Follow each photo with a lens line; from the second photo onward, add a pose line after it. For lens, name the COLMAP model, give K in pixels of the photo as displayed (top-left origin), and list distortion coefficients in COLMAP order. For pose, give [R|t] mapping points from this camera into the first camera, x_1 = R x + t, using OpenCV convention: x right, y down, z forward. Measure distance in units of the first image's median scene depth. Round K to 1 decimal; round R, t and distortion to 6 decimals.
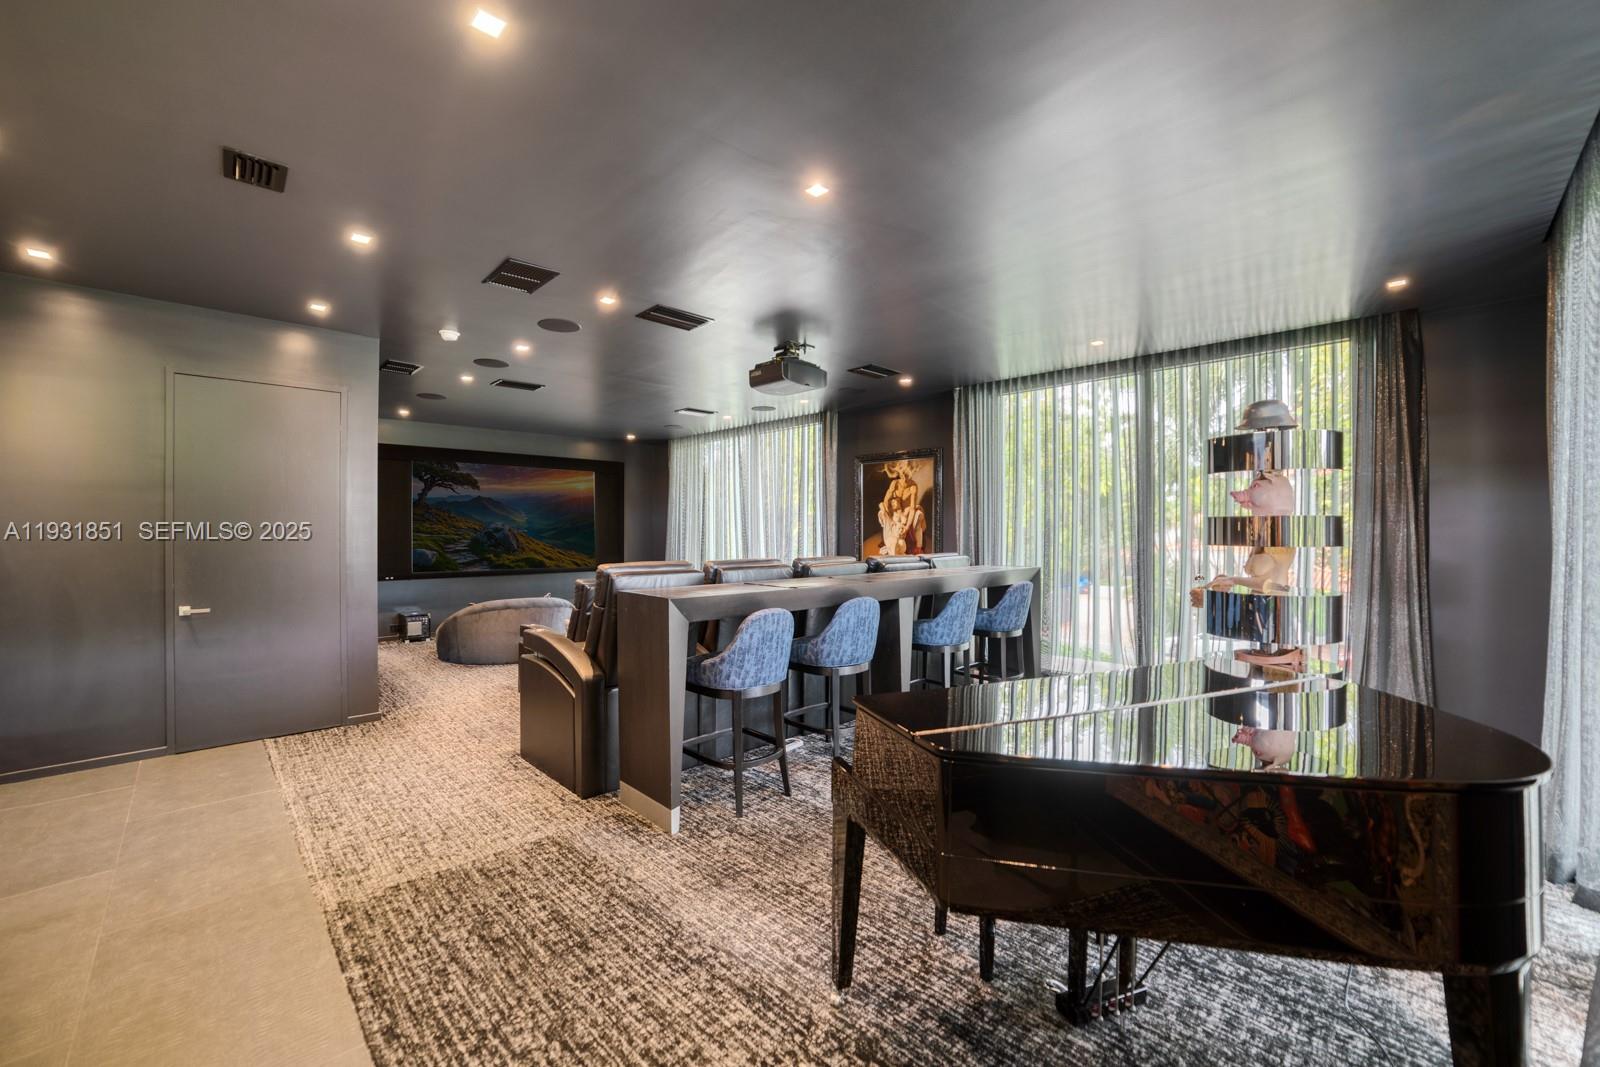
lens RADIAL K [[640.4, 0, 795.4], [0, 640.4, 534.9], [0, 0, 1]] dist [-0.057613, 0.020950]
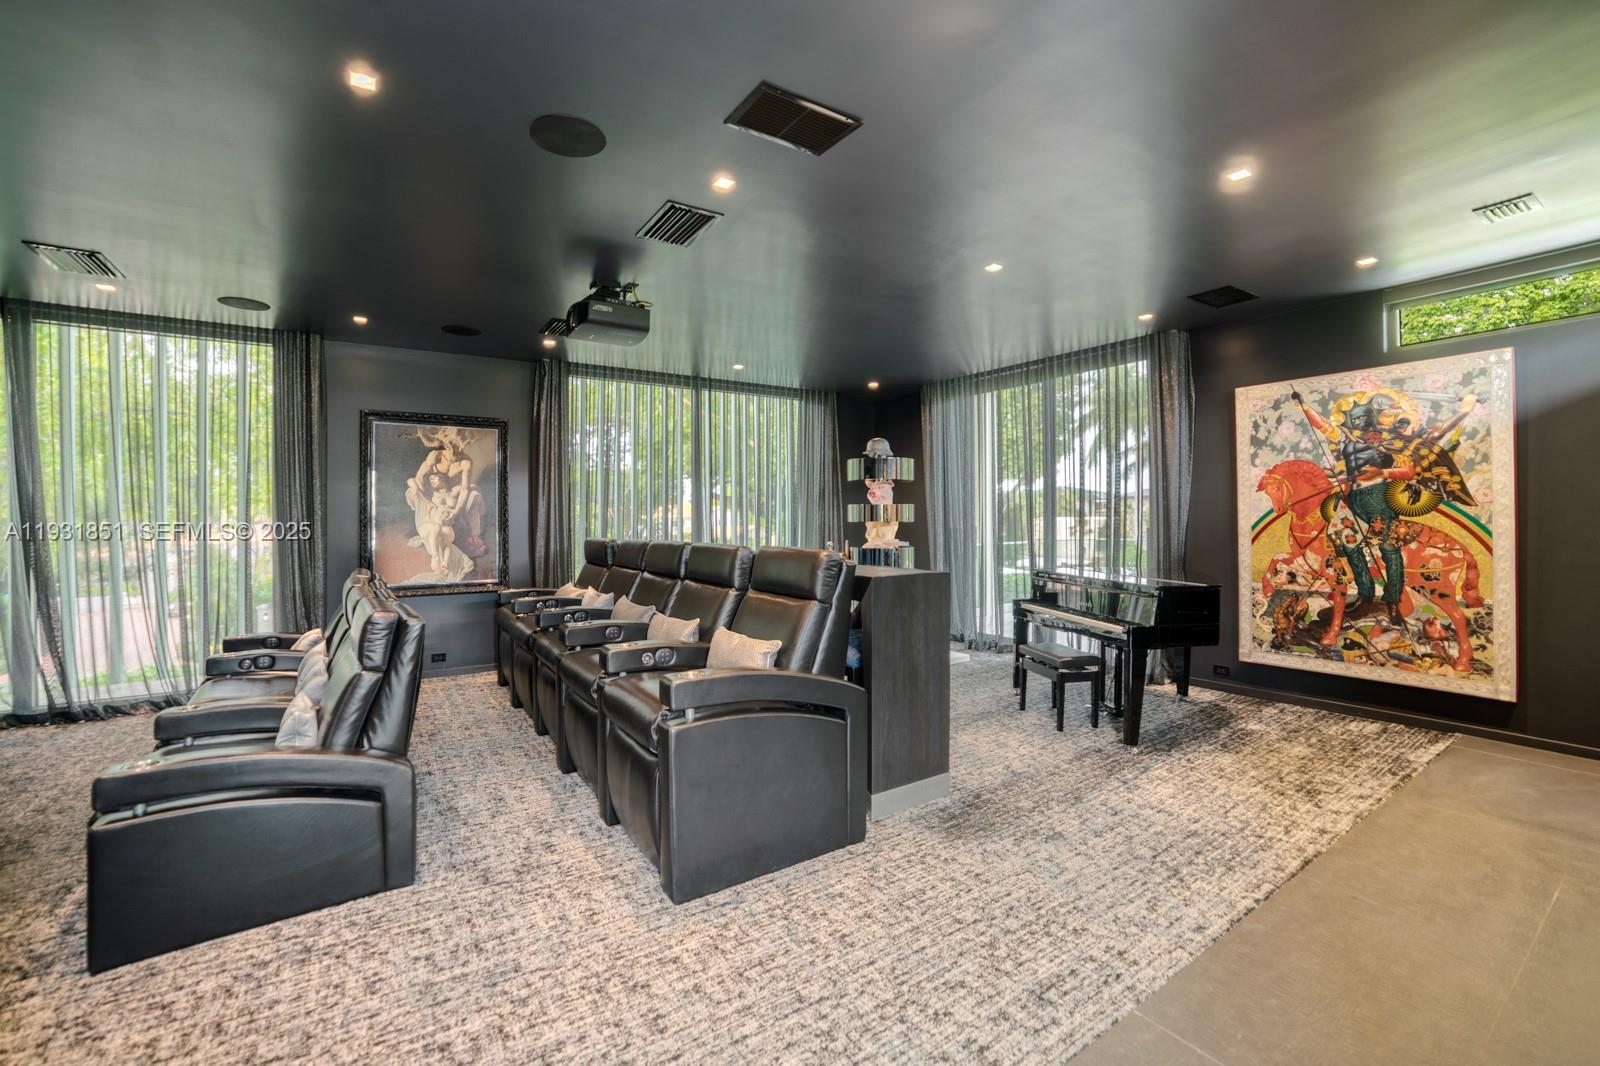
lens RADIAL K [[640.4, 0, 795.4], [0, 640.4, 534.4], [0, 0, 1]] dist [-0.057613, 0.020950]
pose [[0.192298, -0.028775, 0.980915, -0.526291], [0.008012, 0.999583, 0.027752, -0.000931], [-0.981304, 0.002523, 0.192449, 0.426087]]
